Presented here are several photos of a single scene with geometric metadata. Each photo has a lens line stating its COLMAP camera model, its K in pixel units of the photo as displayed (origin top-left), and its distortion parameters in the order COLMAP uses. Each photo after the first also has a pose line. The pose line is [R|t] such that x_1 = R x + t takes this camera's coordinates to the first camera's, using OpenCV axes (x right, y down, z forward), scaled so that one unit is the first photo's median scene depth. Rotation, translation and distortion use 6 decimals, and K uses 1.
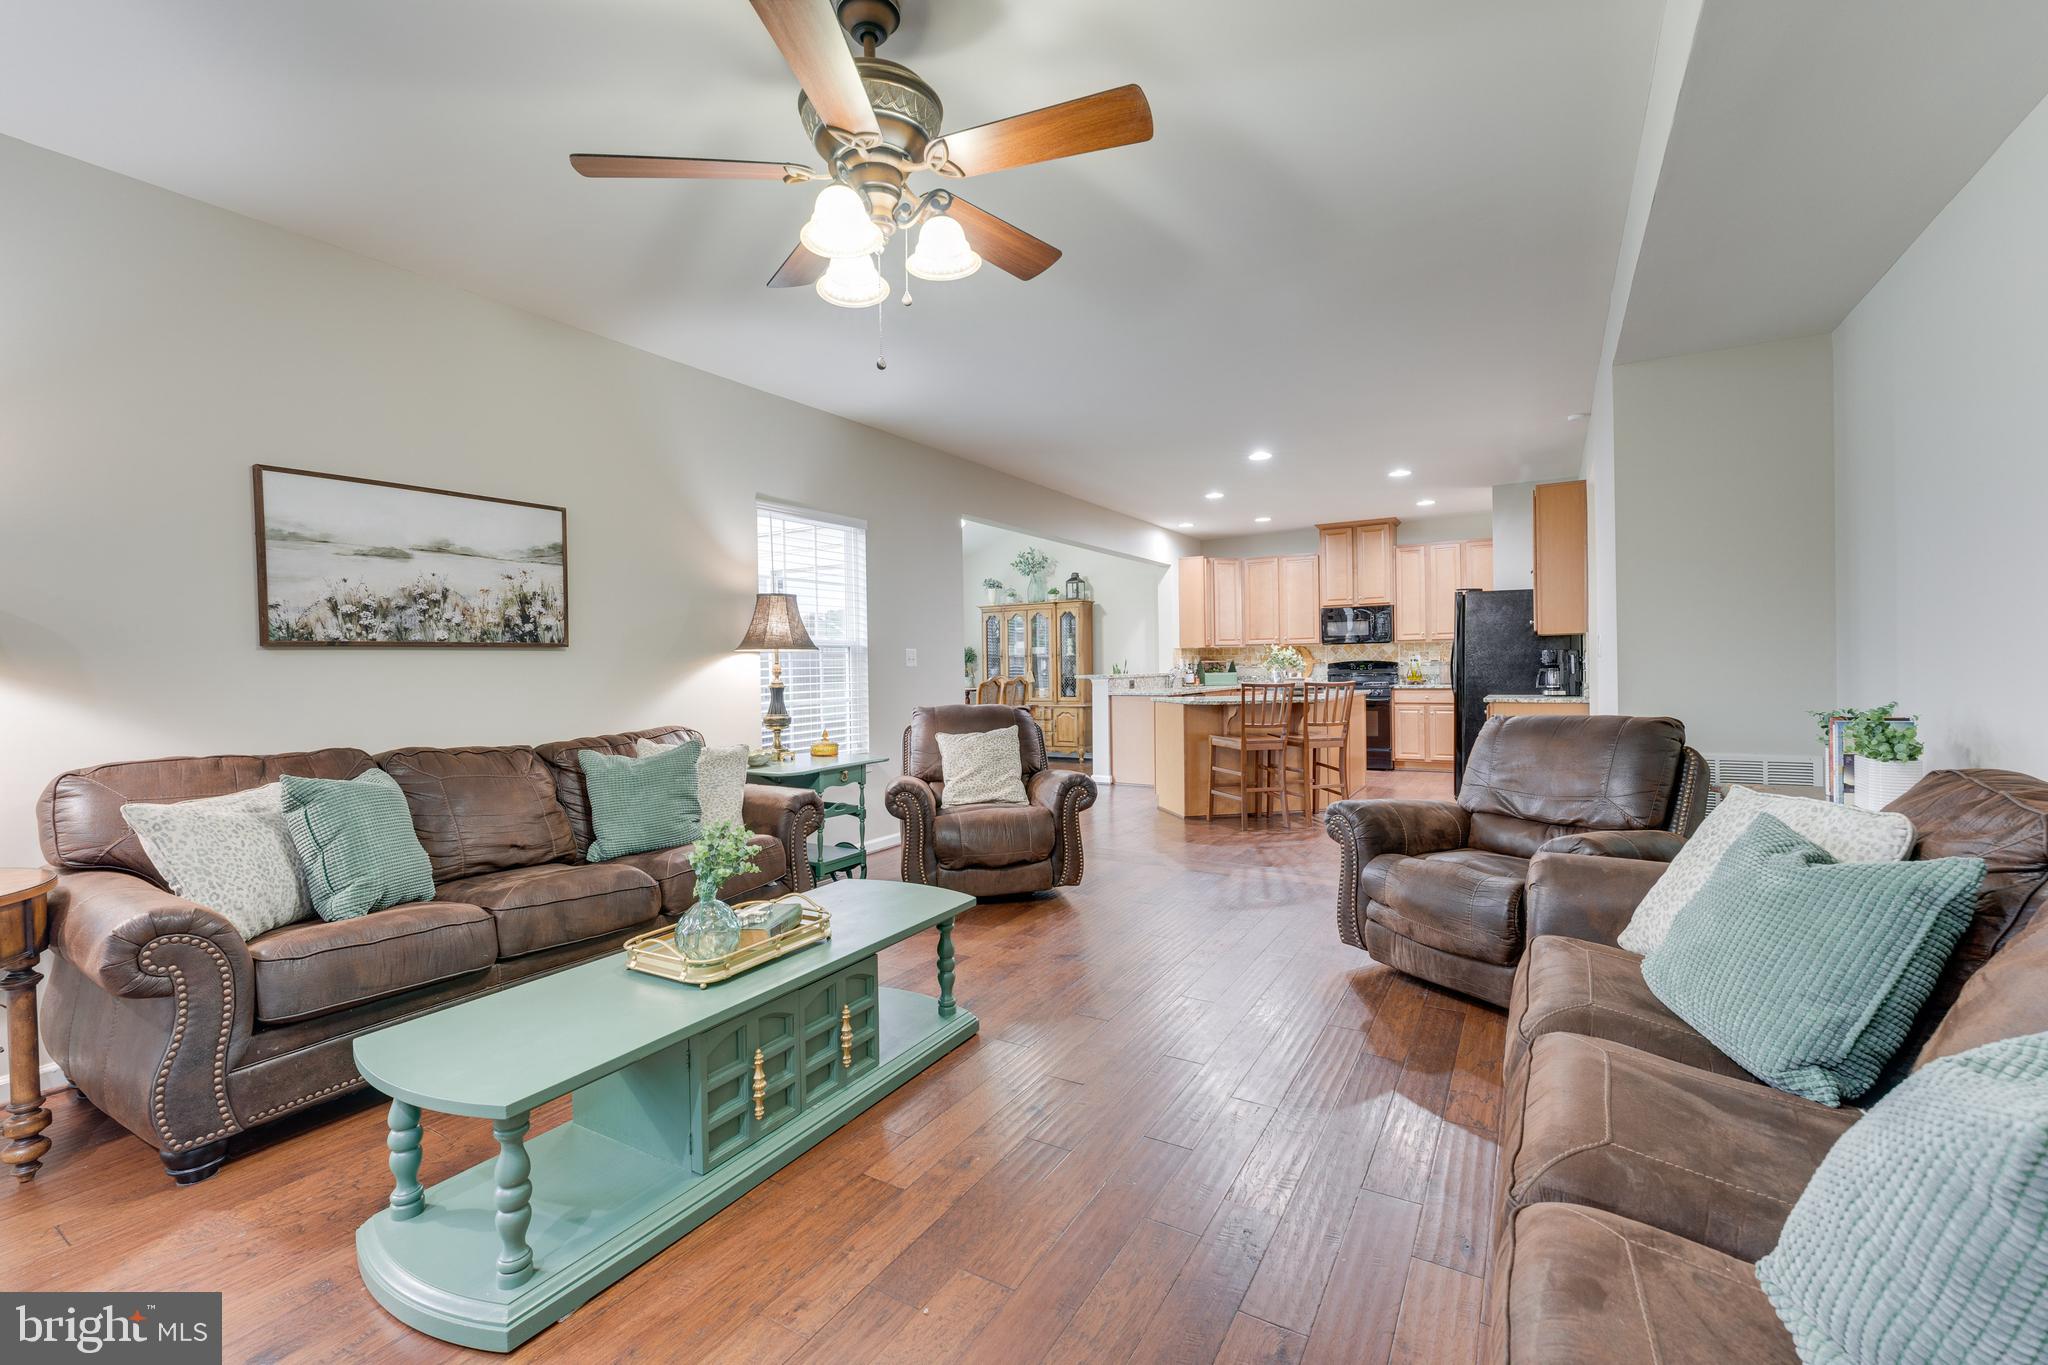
lens RADIAL K [[915.6, 0, 1020.8], [0, 915.6, 671.5], [0, 0, 1]] dist [-0.001230, -0.000426]
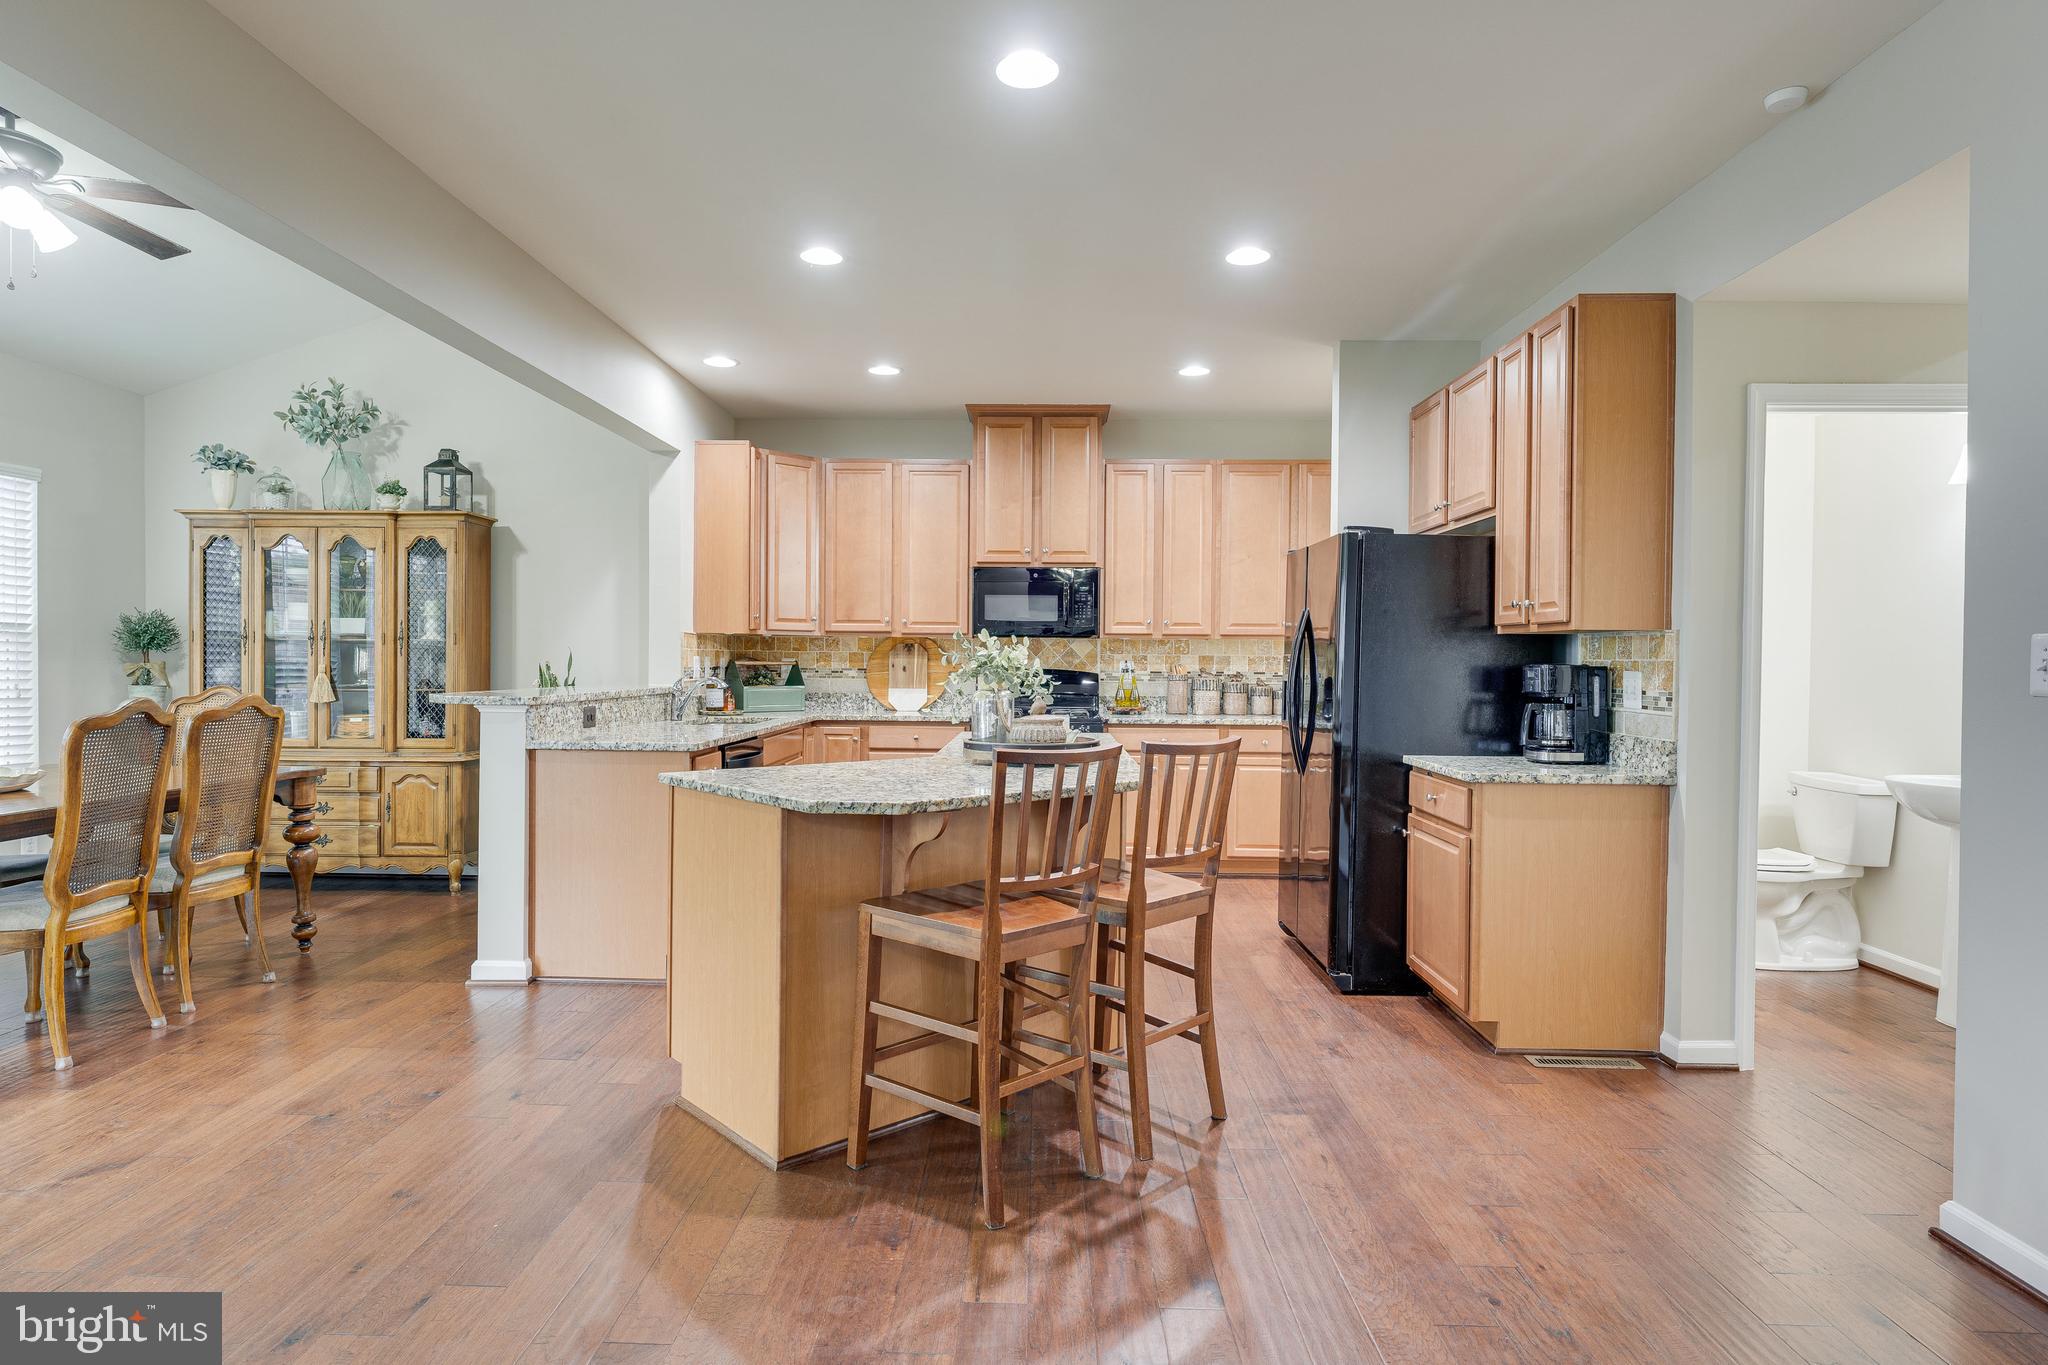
lens RADIAL K [[1147.4, 0, 1024.0], [0, 1147.4, 682.5], [0, 0, 1]] dist [-0.004583, -0.000904]
pose [[0.876300, 0.016678, 0.481477, 0.038181], [-0.022991, 0.999710, 0.007215, -0.008104], [-0.481217, -0.017392, 0.876429, 0.389267]]
